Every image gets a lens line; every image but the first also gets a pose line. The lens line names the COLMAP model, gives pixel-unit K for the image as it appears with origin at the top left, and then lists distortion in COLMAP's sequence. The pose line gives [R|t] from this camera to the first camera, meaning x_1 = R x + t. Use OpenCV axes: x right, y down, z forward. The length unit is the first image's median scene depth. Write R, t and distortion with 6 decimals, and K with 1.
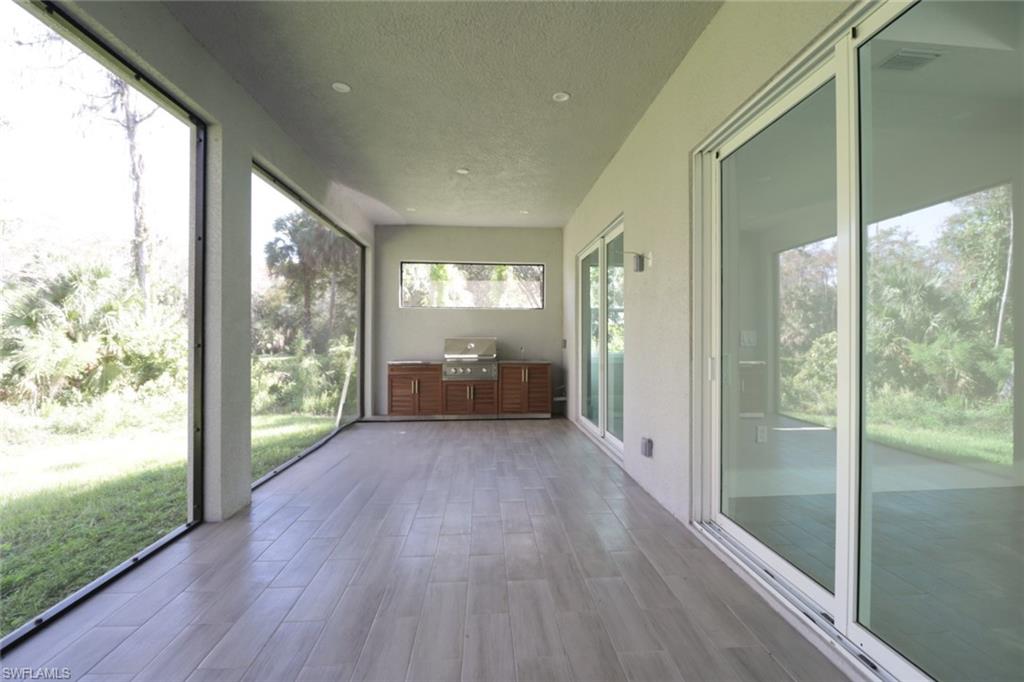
lens RADIAL K [[475.3, 0, 514.7], [0, 475.3, 338.6], [0, 0, 1]] dist [0.002751, -0.013124]
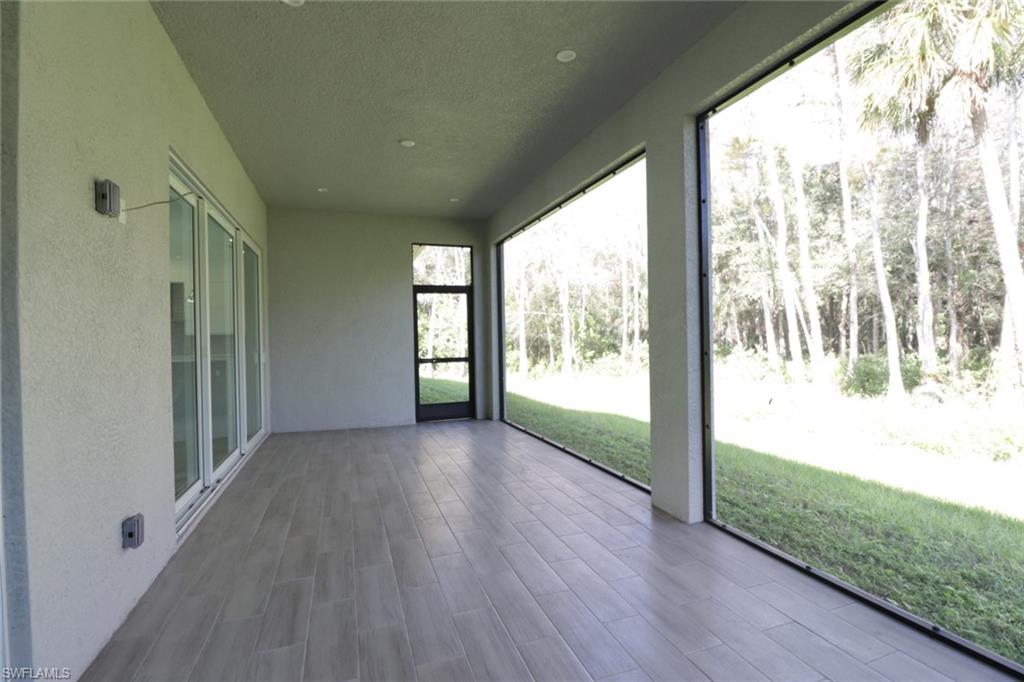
lens RADIAL K [[475.3, 0, 514.7], [0, 475.3, 338.6], [0, 0, 1]] dist [0.002751, -0.013124]
pose [[-0.963326, 0.008833, -0.268189, -0.017764], [0.008726, 0.999961, 0.001589, -0.002049], [0.268193, -0.000810, -0.963365, 1.658237]]
